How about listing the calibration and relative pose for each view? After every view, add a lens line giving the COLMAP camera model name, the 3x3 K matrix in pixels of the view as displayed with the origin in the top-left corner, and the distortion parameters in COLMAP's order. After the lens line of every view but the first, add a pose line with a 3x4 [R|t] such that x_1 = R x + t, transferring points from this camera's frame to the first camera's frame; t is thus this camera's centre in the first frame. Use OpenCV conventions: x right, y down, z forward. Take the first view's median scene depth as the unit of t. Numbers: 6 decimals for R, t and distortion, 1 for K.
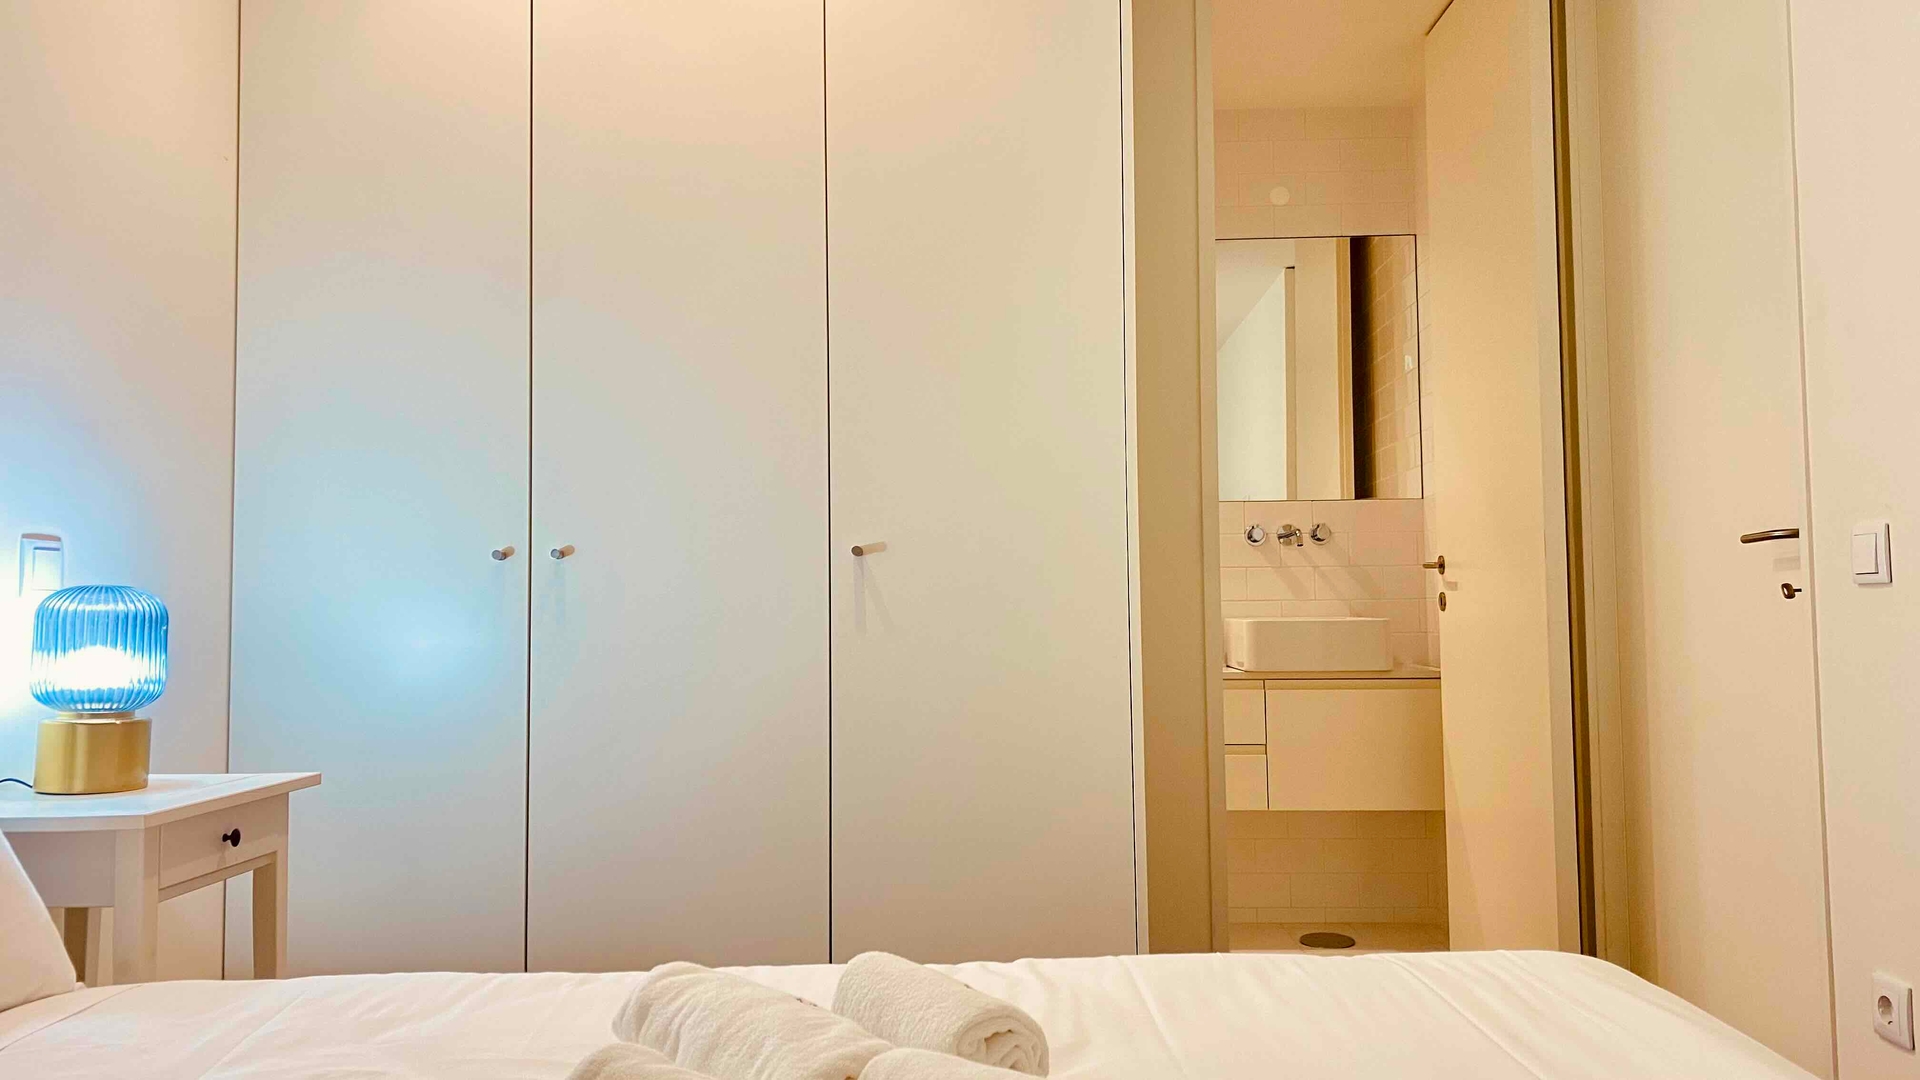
lens RADIAL K [[1458.5, 0, 960.0], [0, 1458.5, 540.0], [0, 0, 1]] dist [-0.007829, 0.008873]
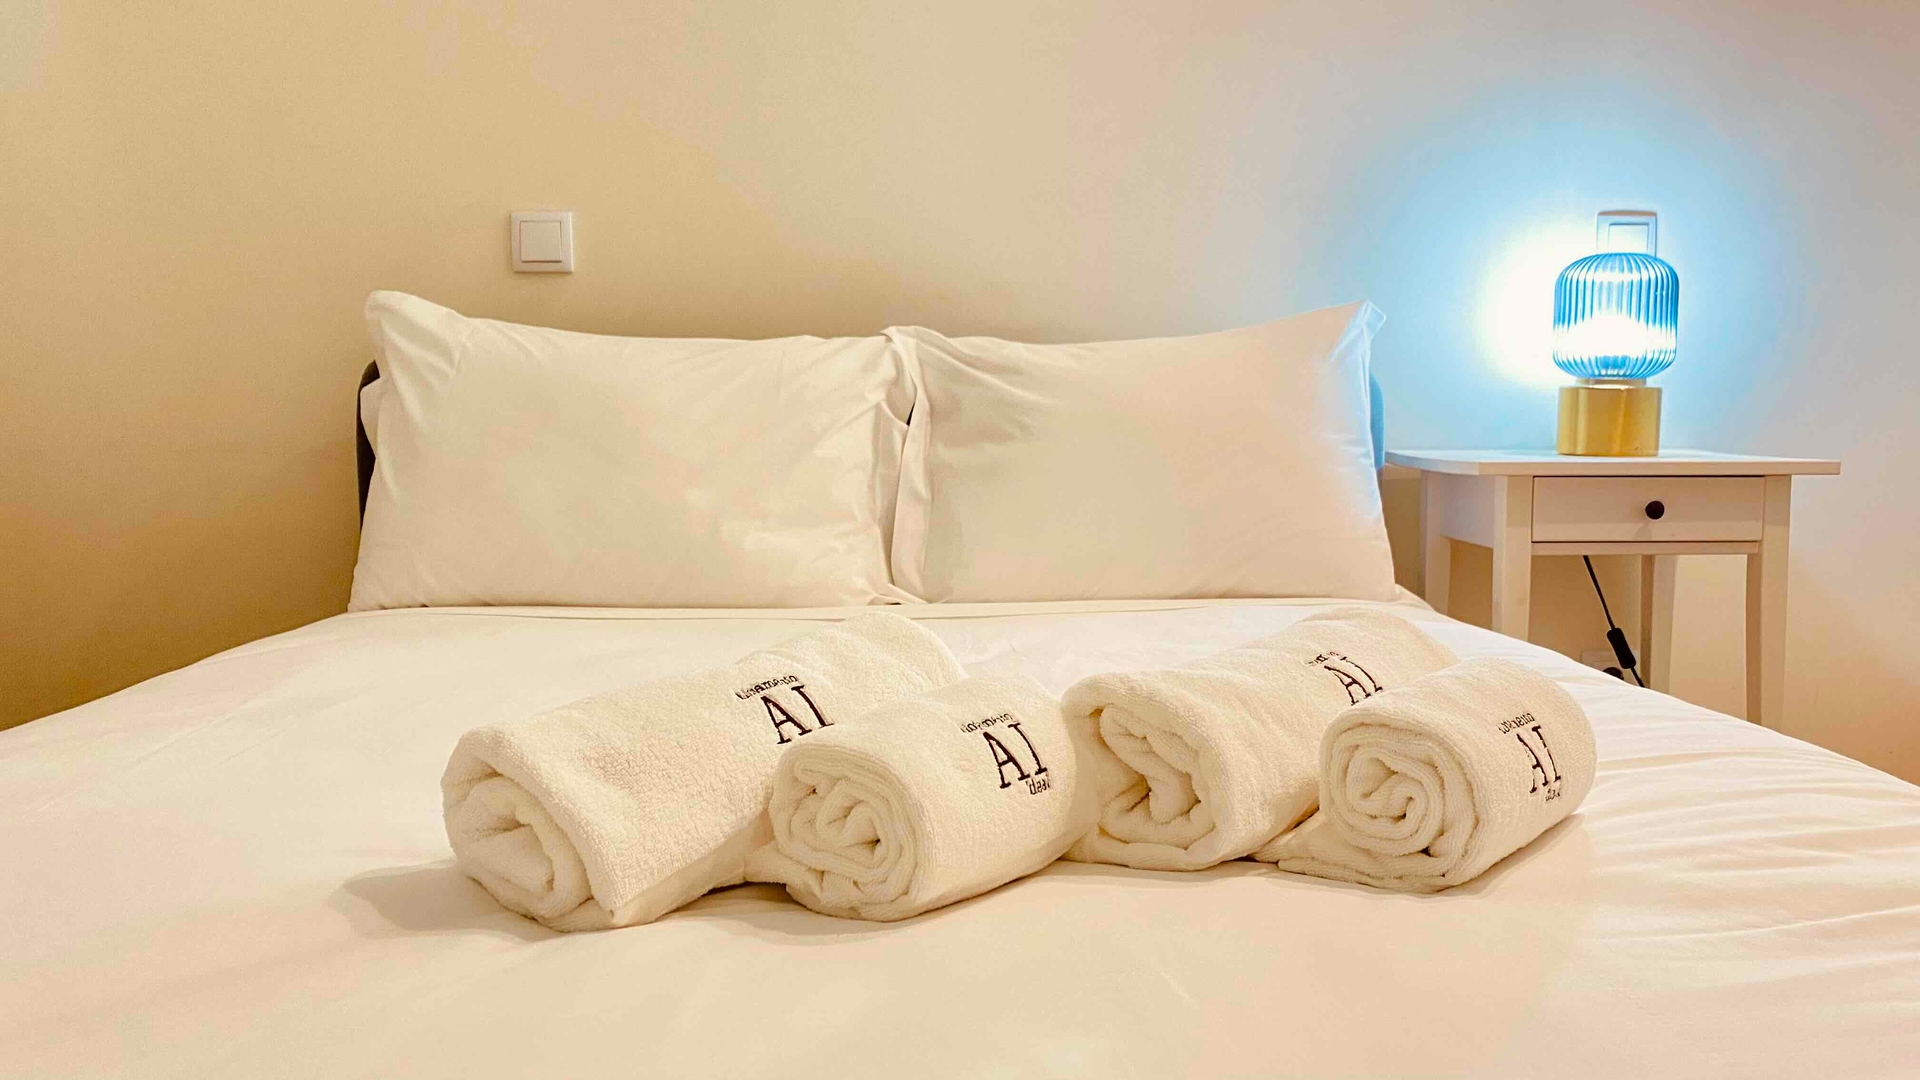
lens RADIAL K [[1456.4, 0, 960.0], [0, 1456.4, 540.0], [0, 0, 1]] dist [-0.001276, -0.008280]
pose [[0.039803, 0.106486, -0.993517, 0.406711], [0.054215, 0.992610, 0.108561, 0.091869], [0.997736, -0.058185, 0.033735, 0.489456]]
